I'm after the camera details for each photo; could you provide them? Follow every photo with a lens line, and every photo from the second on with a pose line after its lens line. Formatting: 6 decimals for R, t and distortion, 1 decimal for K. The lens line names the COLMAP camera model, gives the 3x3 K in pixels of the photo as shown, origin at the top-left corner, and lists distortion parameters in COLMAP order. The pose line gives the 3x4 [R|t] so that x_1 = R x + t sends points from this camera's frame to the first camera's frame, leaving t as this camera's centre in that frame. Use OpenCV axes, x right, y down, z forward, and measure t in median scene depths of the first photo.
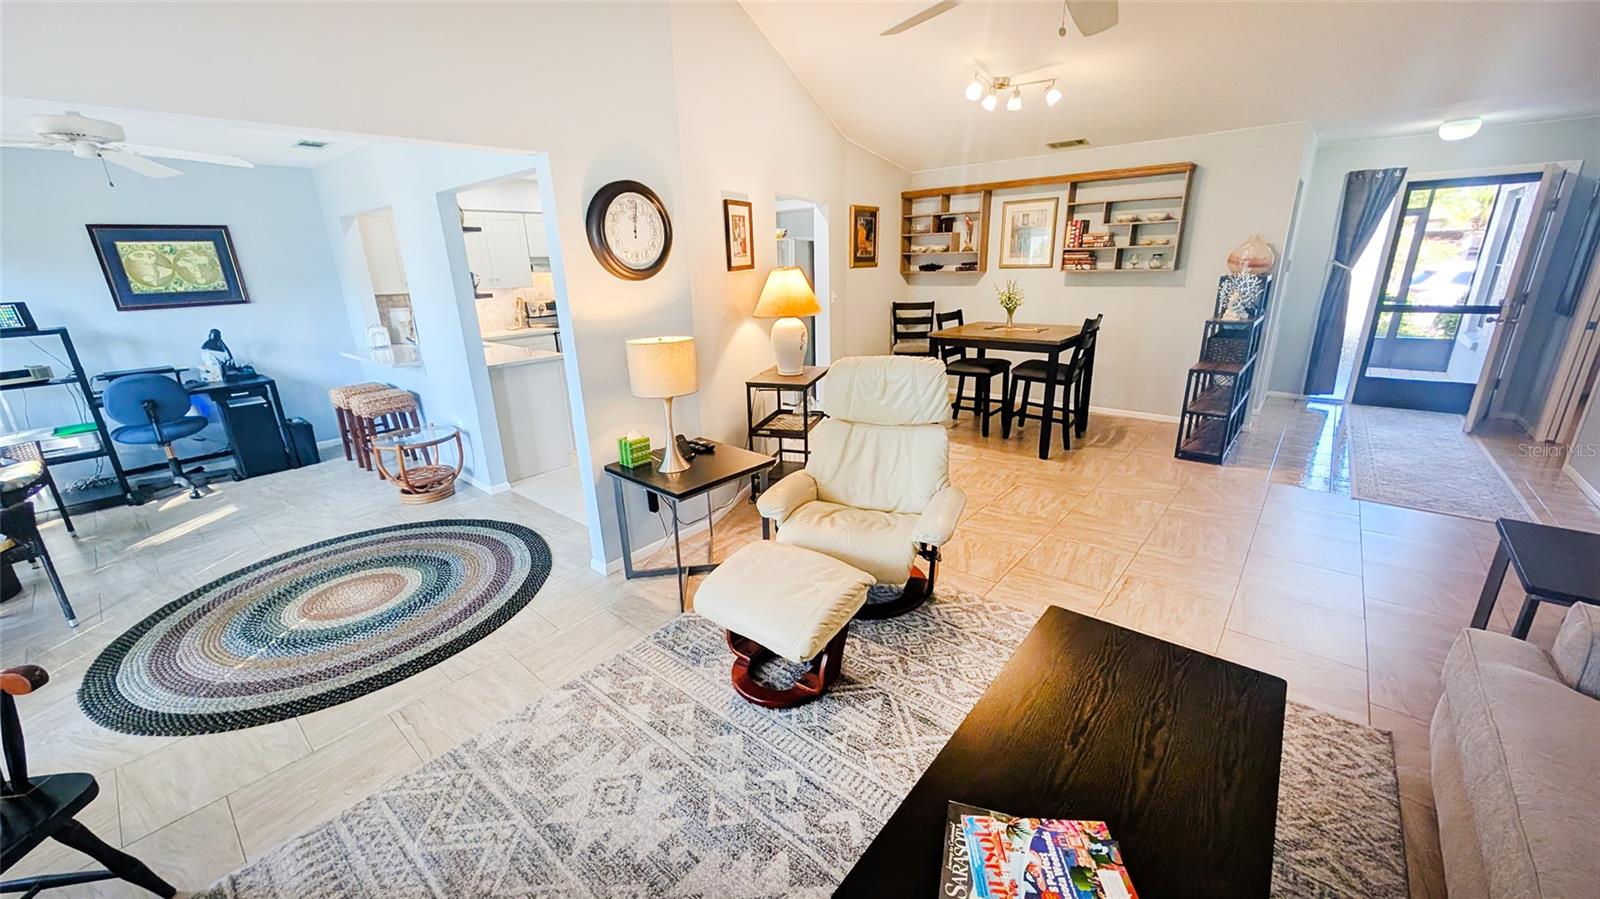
lens RADIAL K [[606.1, 0, 792.5], [0, 606.1, 443.1], [0, 0, 1]] dist [0.001301, -0.000278]
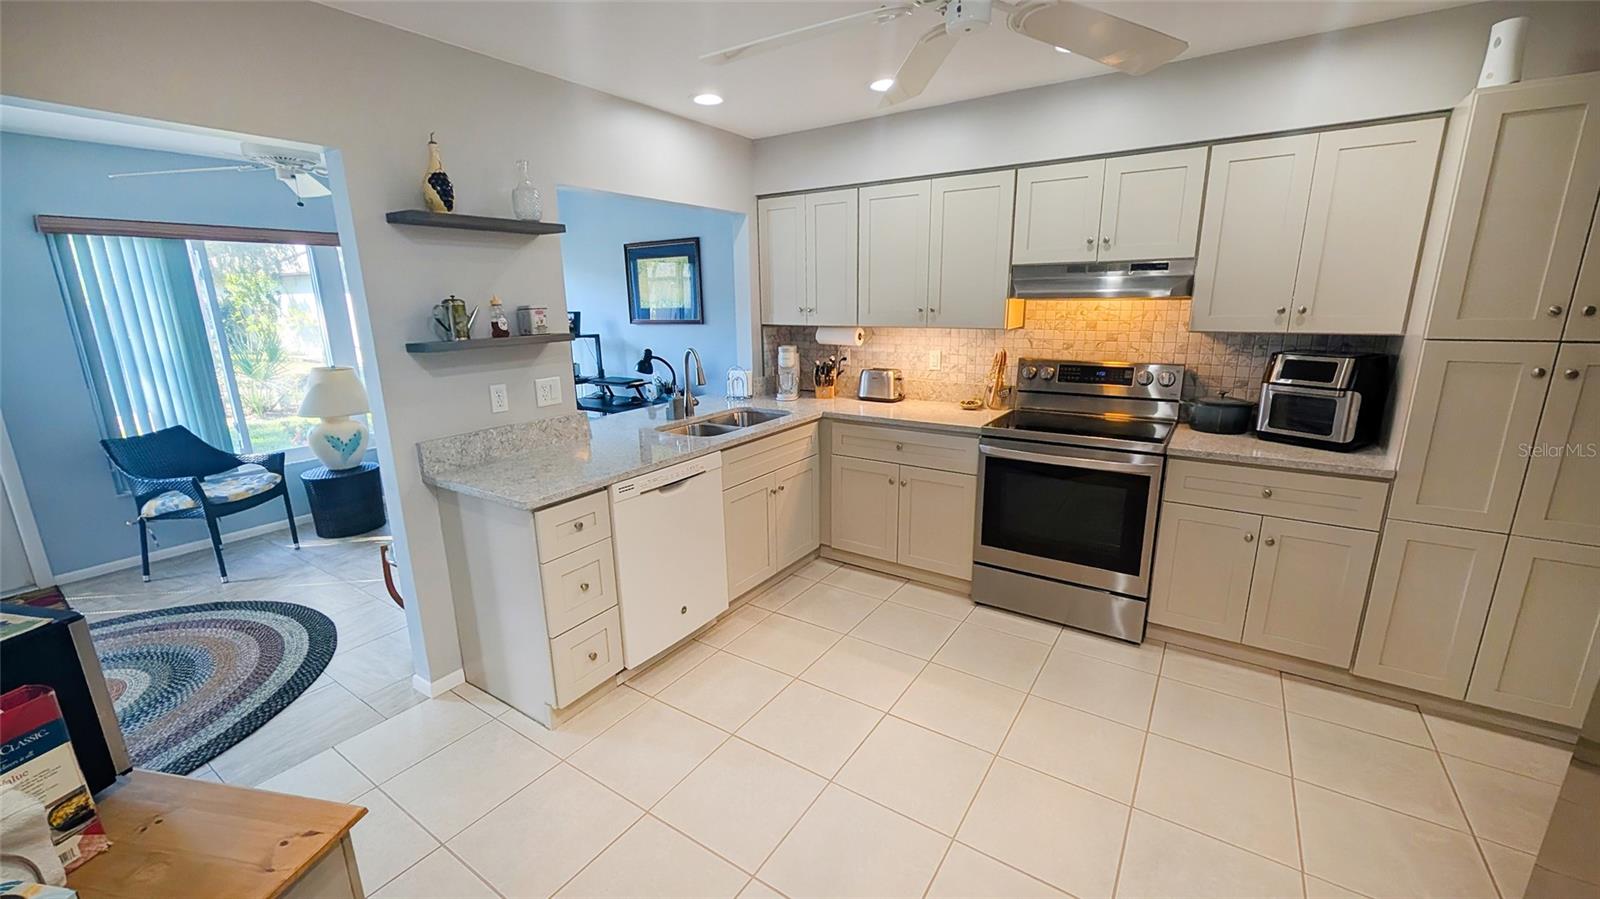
lens RADIAL K [[606.1, 0, 813.2], [0, 606.1, 448.1], [0, 0, 1]] dist [0.001301, -0.000278]
pose [[0.127391, 0.268269, -0.954884, 0.029689], [-0.276627, 0.934137, 0.225535, -0.314662], [0.952496, 0.235415, 0.193211, 1.053137]]
